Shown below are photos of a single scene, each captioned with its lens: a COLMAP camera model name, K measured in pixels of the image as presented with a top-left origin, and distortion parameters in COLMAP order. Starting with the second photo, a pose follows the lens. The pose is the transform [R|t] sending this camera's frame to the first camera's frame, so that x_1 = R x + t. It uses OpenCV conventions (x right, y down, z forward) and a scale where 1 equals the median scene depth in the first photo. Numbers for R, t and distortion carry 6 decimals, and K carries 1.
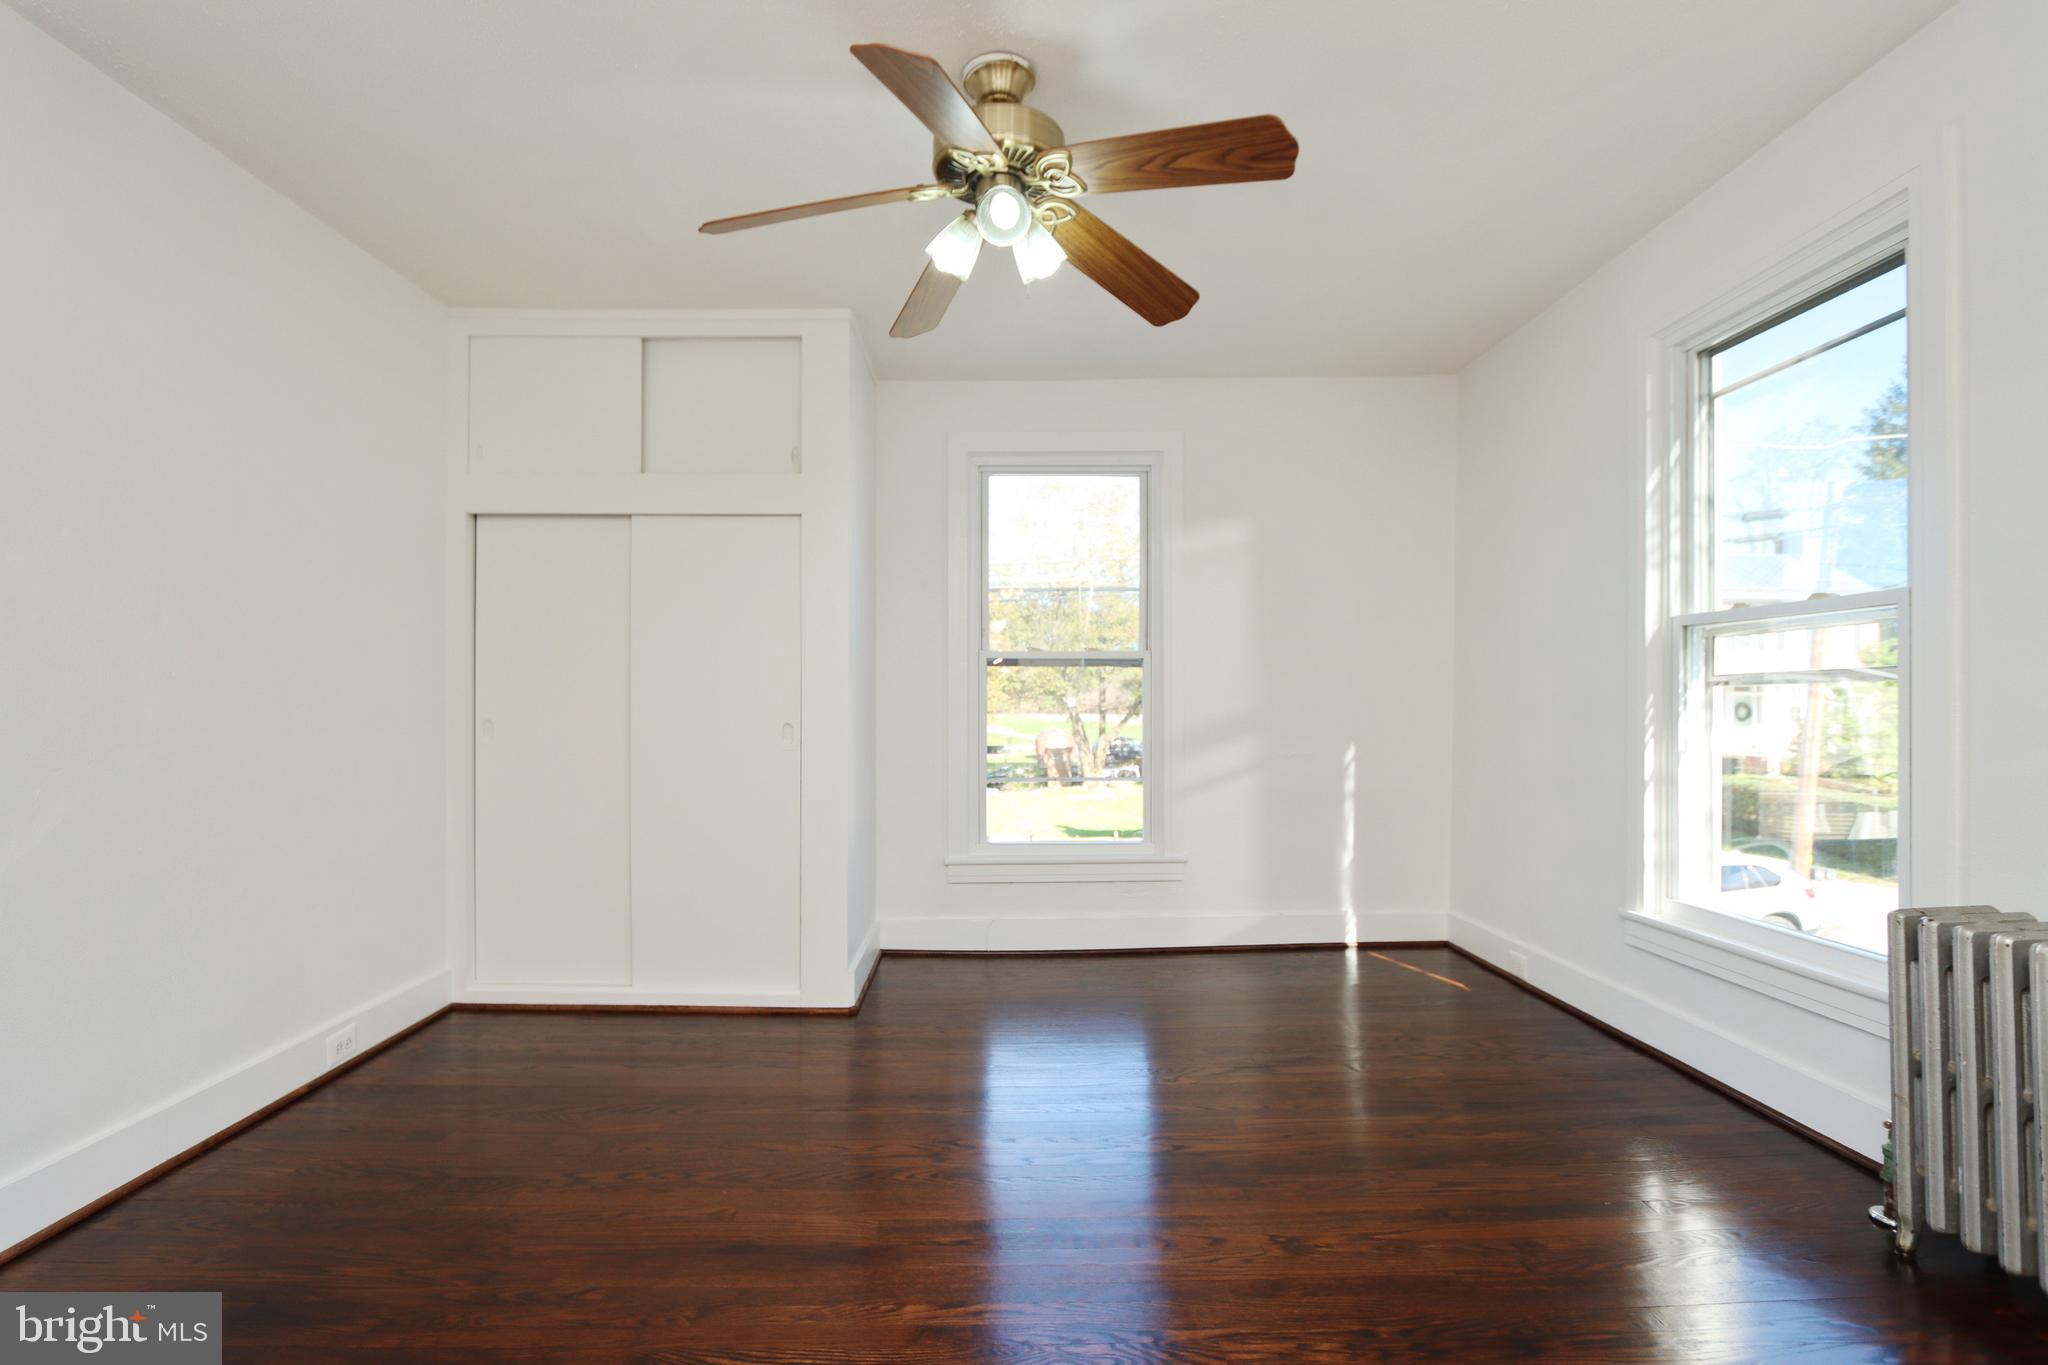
lens RADIAL K [[951.7, 0, 994.2], [0, 951.7, 692.9], [0, 0, 1]] dist [-0.024417, 0.000247]
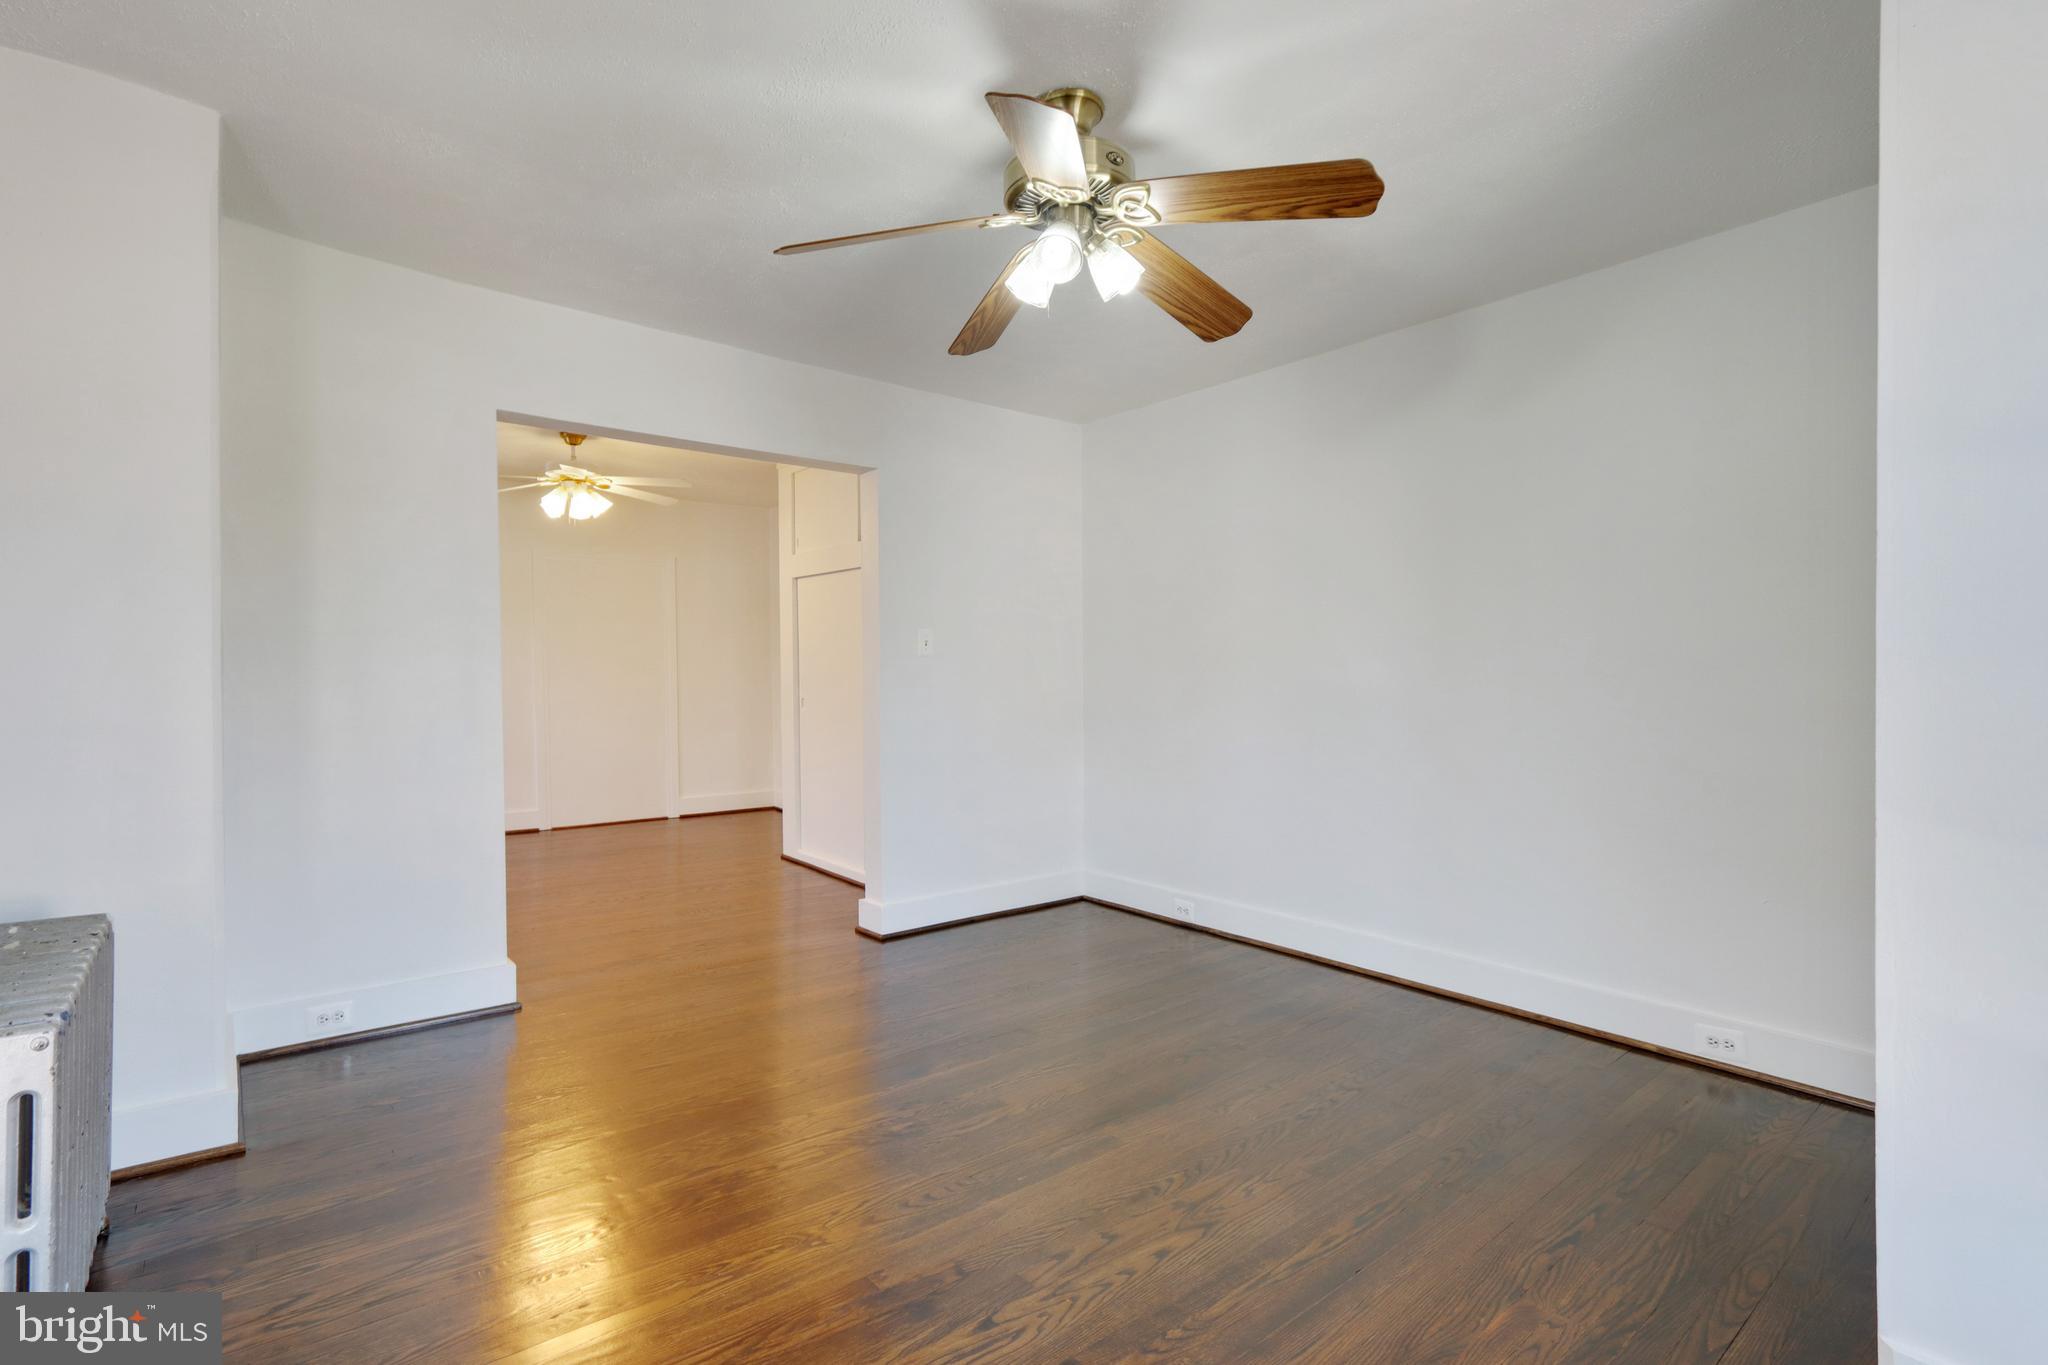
lens RADIAL K [[934.2, 0, 976.6], [0, 934.2, 664.2], [0, 0, 1]] dist [0.000318, 0.000203]
pose [[-0.790771, 0.000670, -0.612111, 0.522718], [0.017387, 0.999620, -0.021368, -0.016908], [0.611865, -0.027540, -0.790483, 1.279716]]
